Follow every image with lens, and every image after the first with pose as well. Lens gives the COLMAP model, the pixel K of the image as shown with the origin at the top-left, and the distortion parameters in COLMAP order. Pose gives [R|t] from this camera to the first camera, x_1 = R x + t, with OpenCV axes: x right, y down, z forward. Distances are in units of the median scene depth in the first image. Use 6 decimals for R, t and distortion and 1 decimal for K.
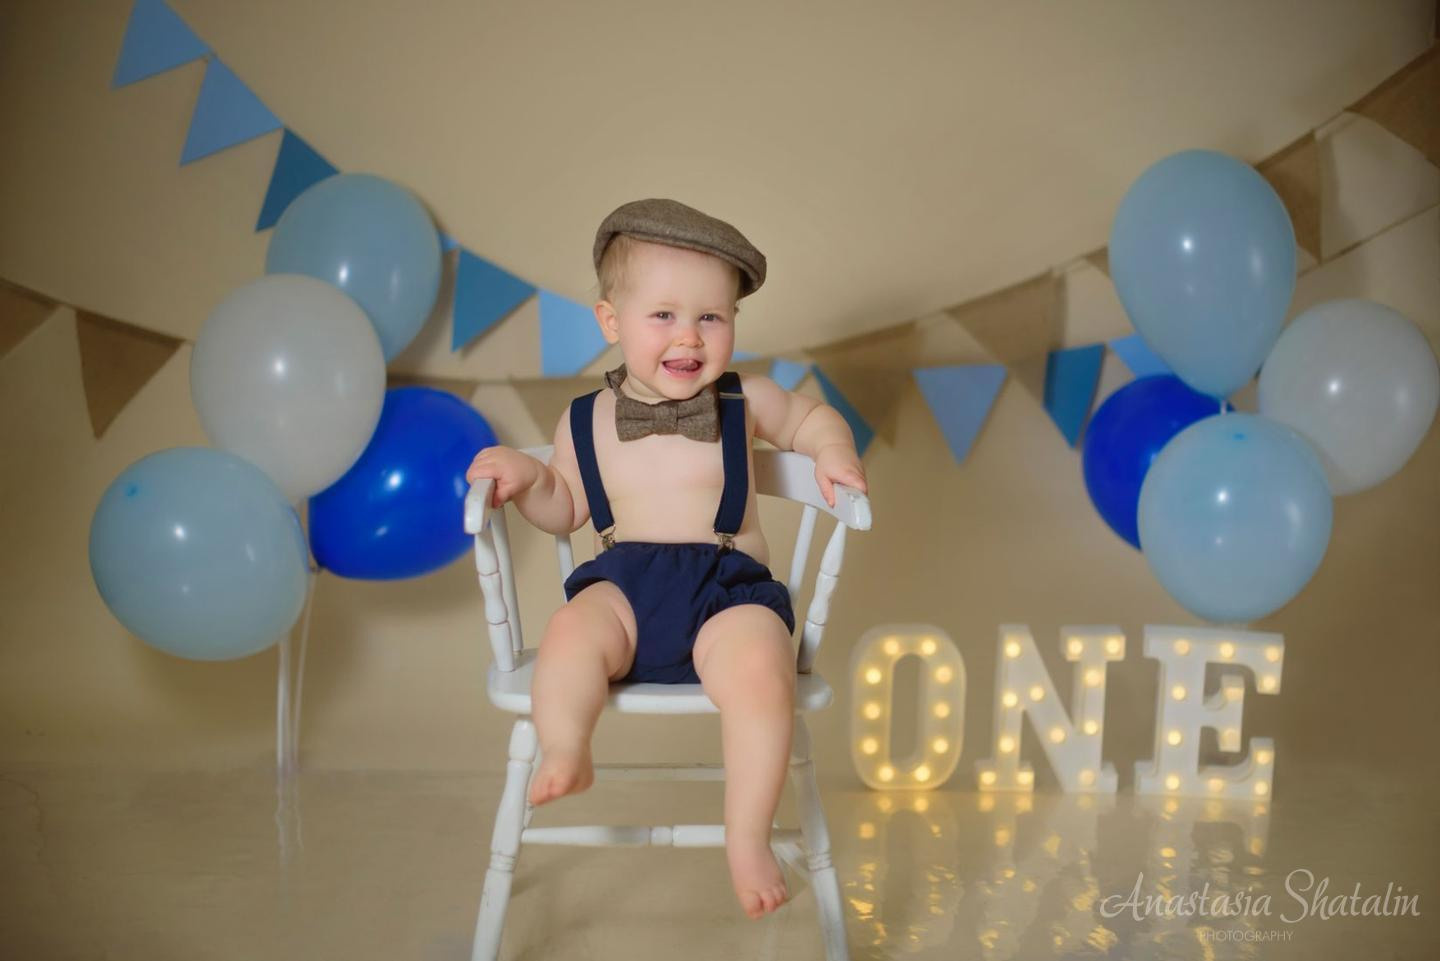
lens RADIAL K [[1897.7, 0, 727.5], [0, 1897.7, 488.4], [0, 0, 1]] dist [-0.129480, 0.000000]
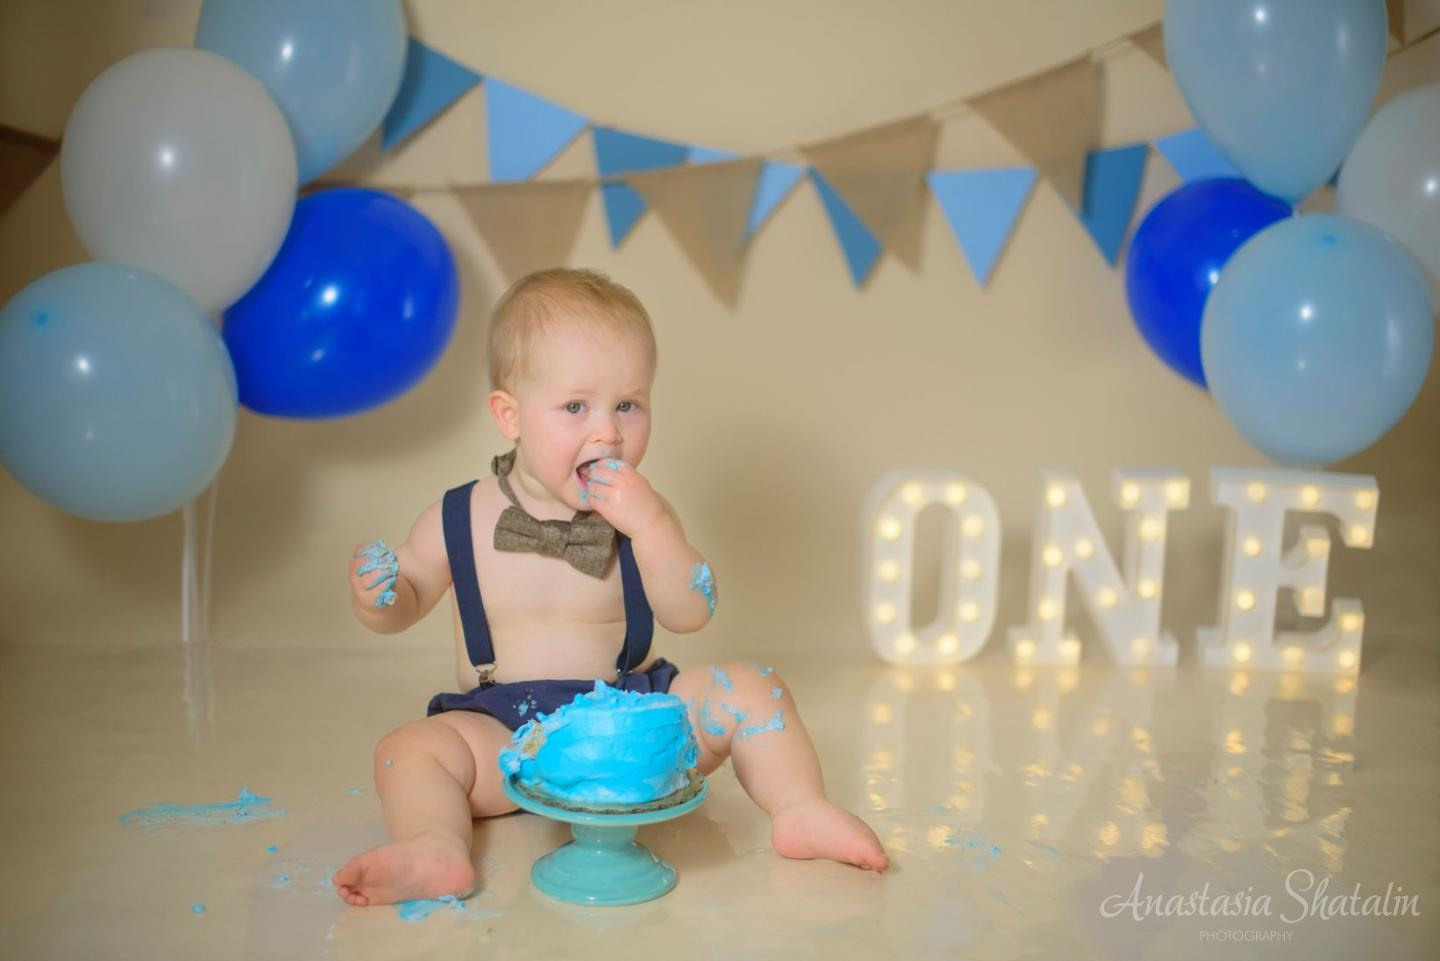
lens RADIAL K [[1897.7, 0, 714.9], [0, 1897.7, 484.4], [0, 0, 1]] dist [-0.129480, 0.000000]
pose [[0.999731, -0.007061, 0.022108, -0.019047], [0.005576, 0.997769, 0.066520, 0.023247], [-0.022528, -0.066379, 0.997540, 0.165910]]
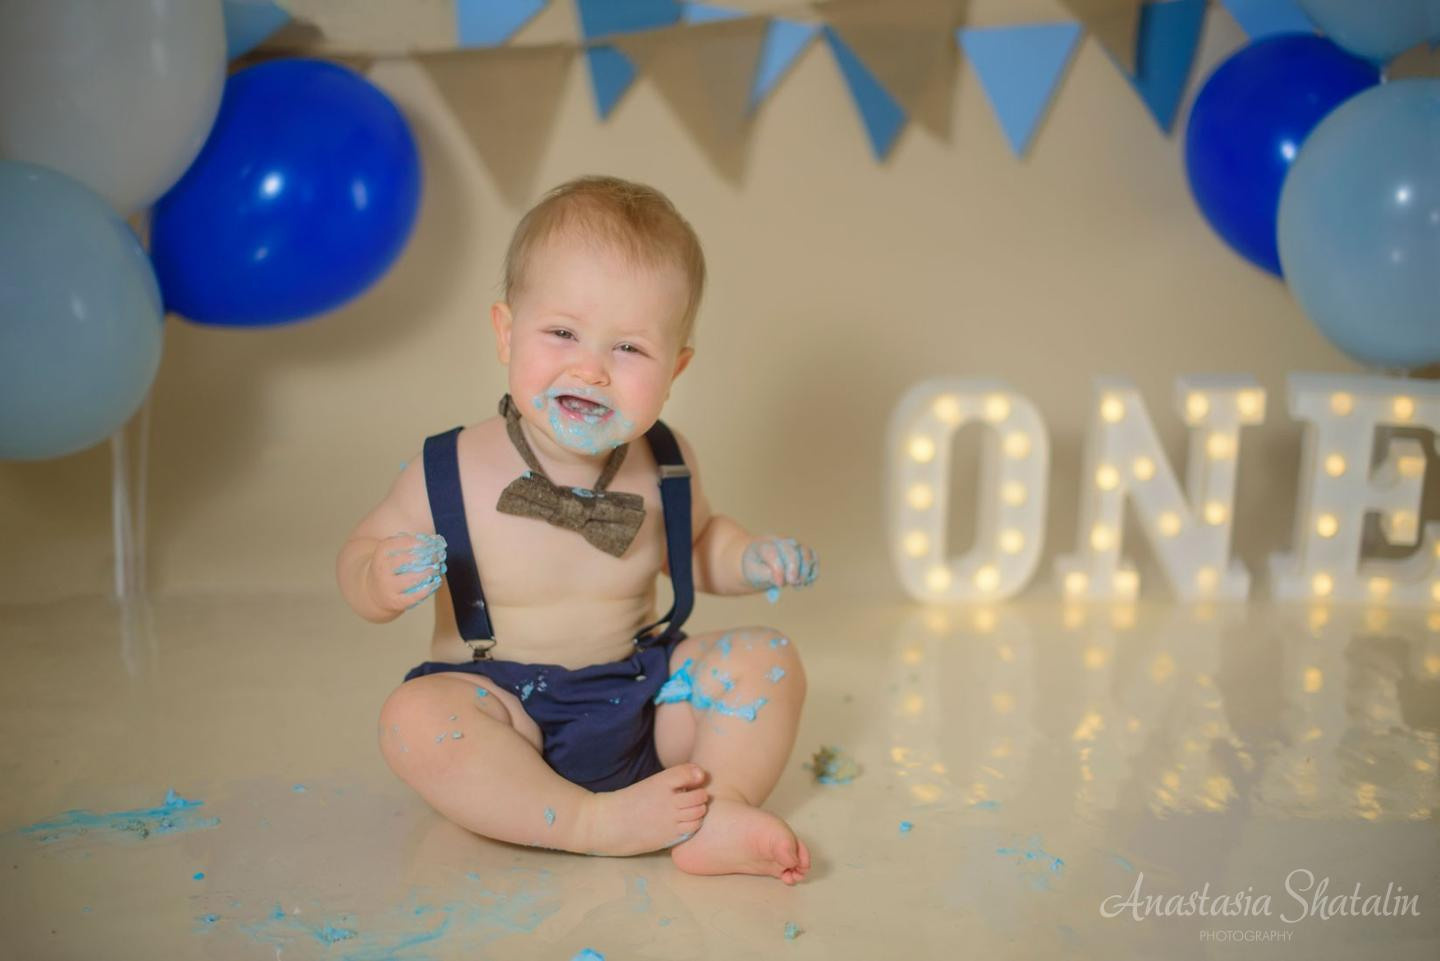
lens RADIAL K [[1897.7, 0, 714.7], [0, 1897.7, 479.5], [0, 0, 1]] dist [-0.129480, 0.000000]
pose [[0.999627, -0.021493, 0.016860, -0.015100], [0.018722, 0.988497, 0.150074, -0.000214], [-0.019891, -0.149703, 0.988531, 0.278107]]
